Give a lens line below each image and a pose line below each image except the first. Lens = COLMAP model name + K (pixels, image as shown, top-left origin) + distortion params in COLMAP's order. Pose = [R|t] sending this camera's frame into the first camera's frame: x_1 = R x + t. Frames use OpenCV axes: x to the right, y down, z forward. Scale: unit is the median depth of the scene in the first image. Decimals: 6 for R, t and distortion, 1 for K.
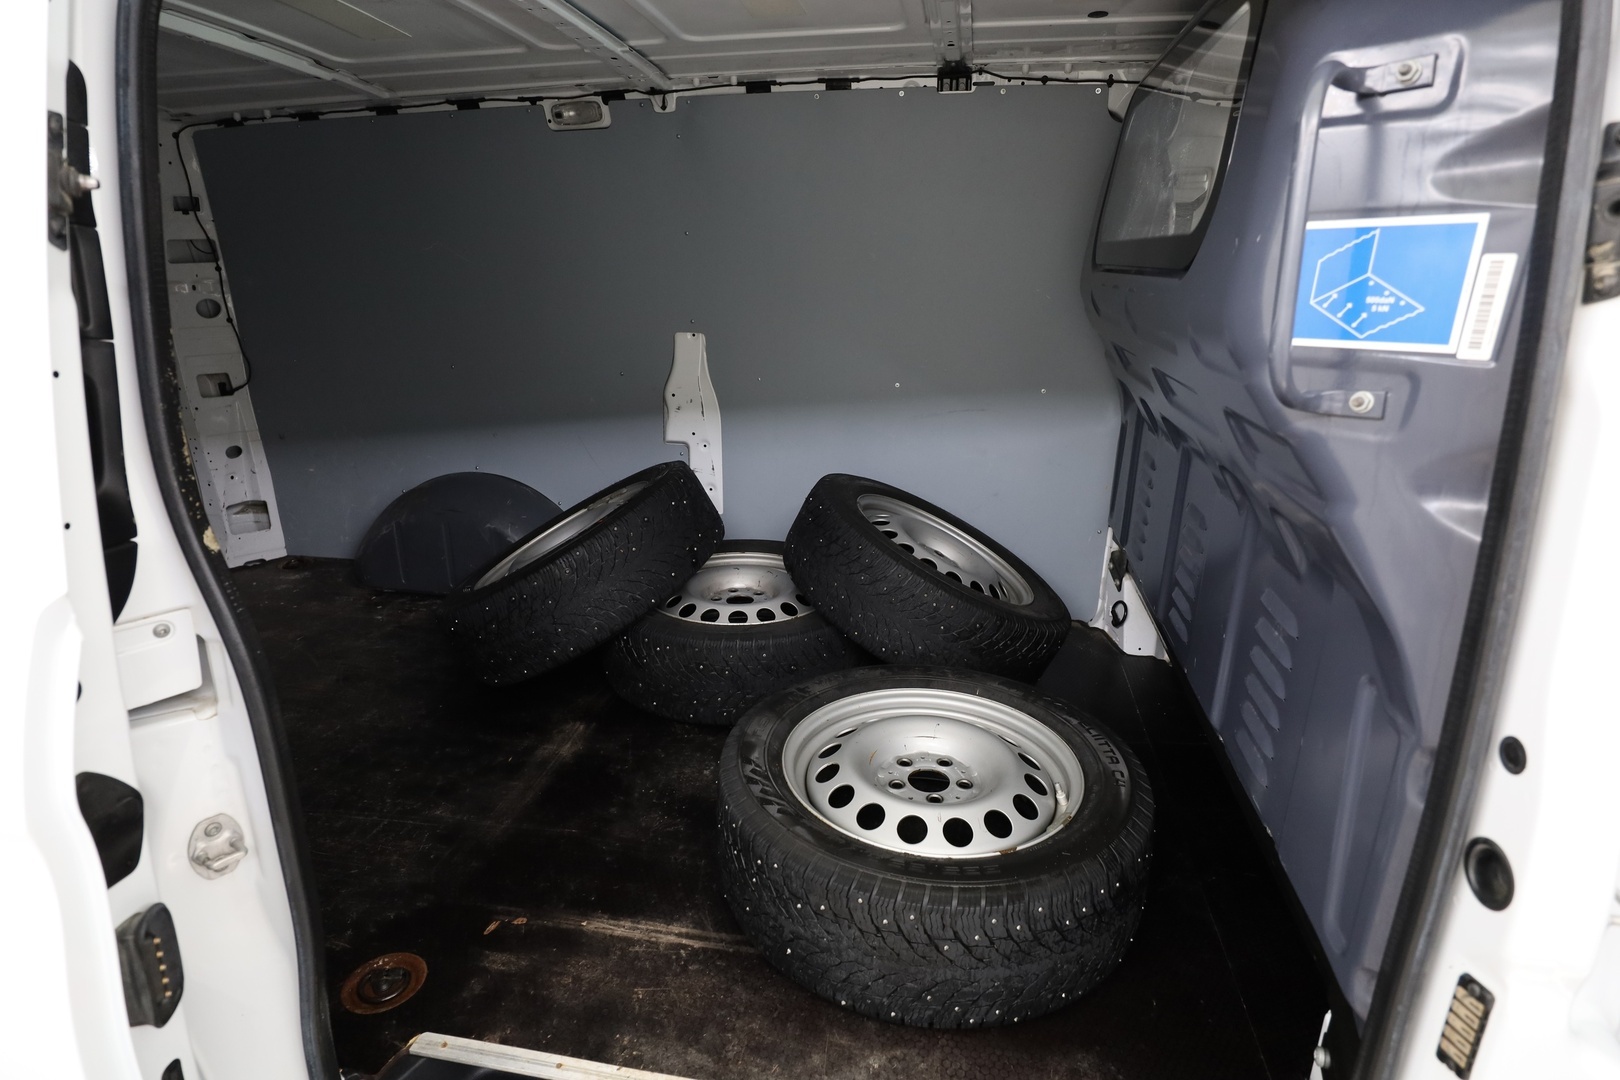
lens RADIAL K [[854.6, 0, 812.6], [0, 854.6, 539.5], [0, 0, 1]] dist [0.005503, -0.002000]
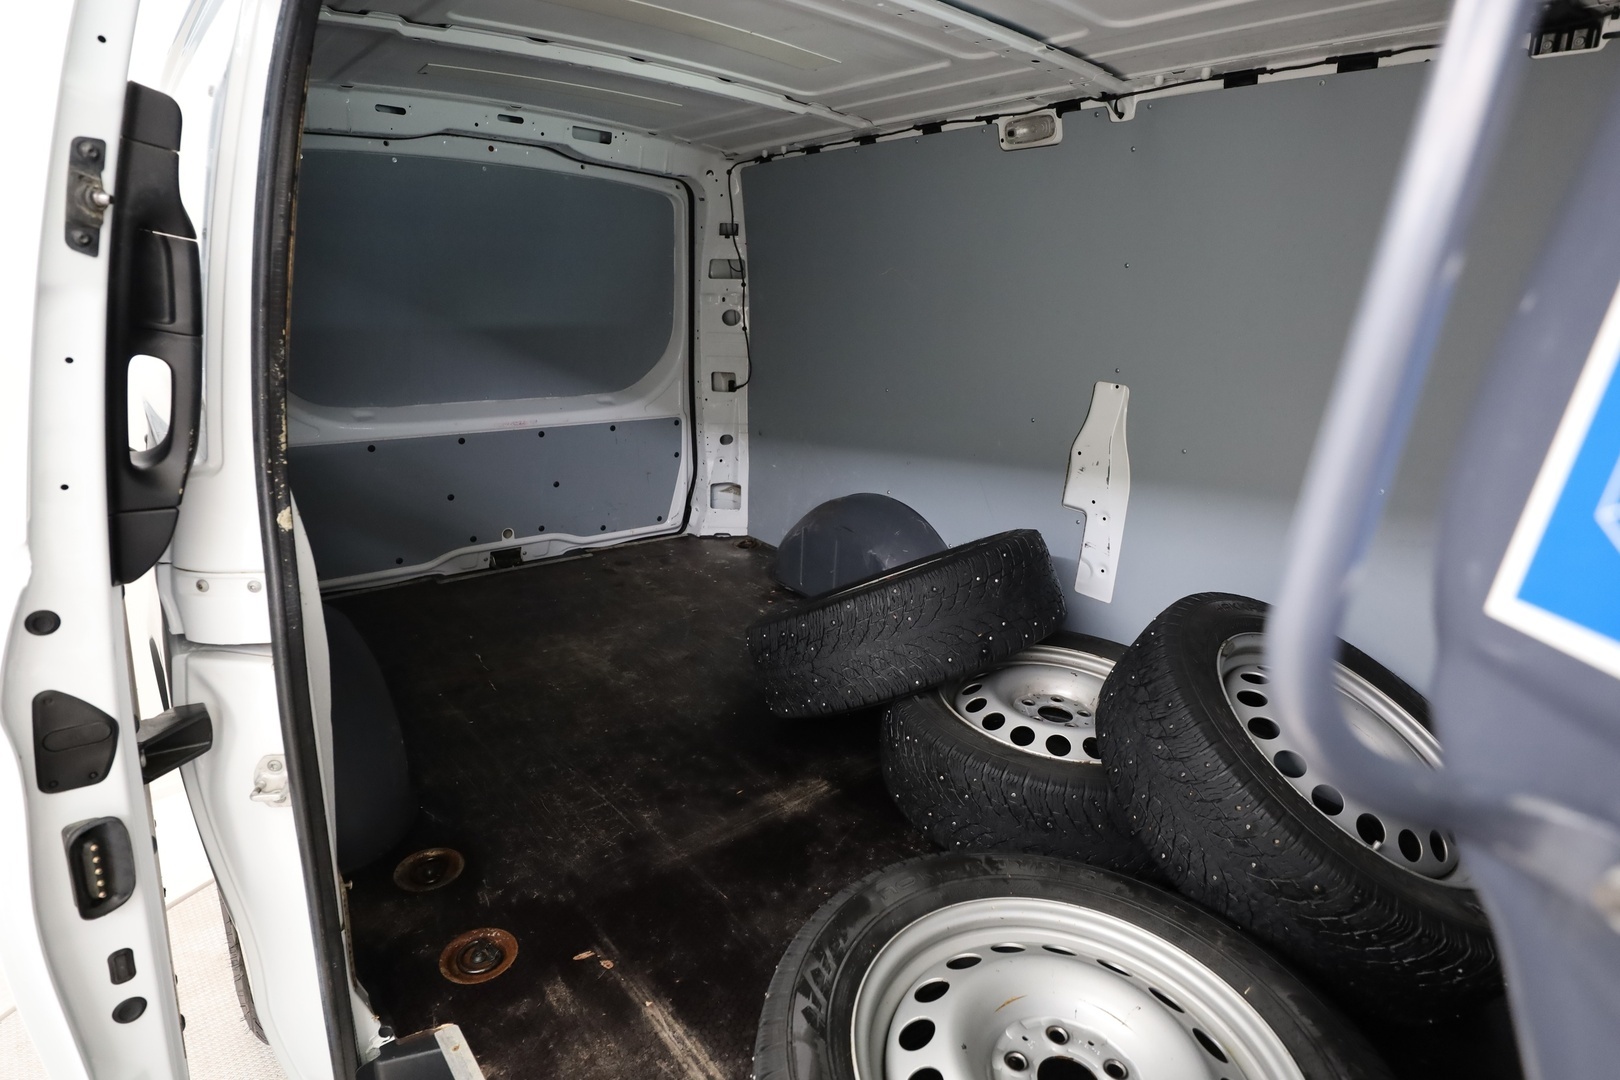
lens RADIAL K [[854.6, 0, 807.9], [0, 854.6, 540.7], [0, 0, 1]] dist [0.005503, -0.002000]
pose [[0.764854, 0.223543, -0.604174, 0.196788], [-0.241249, 0.969008, 0.053123, -0.077553], [0.597325, 0.105125, 0.795080, 0.207249]]
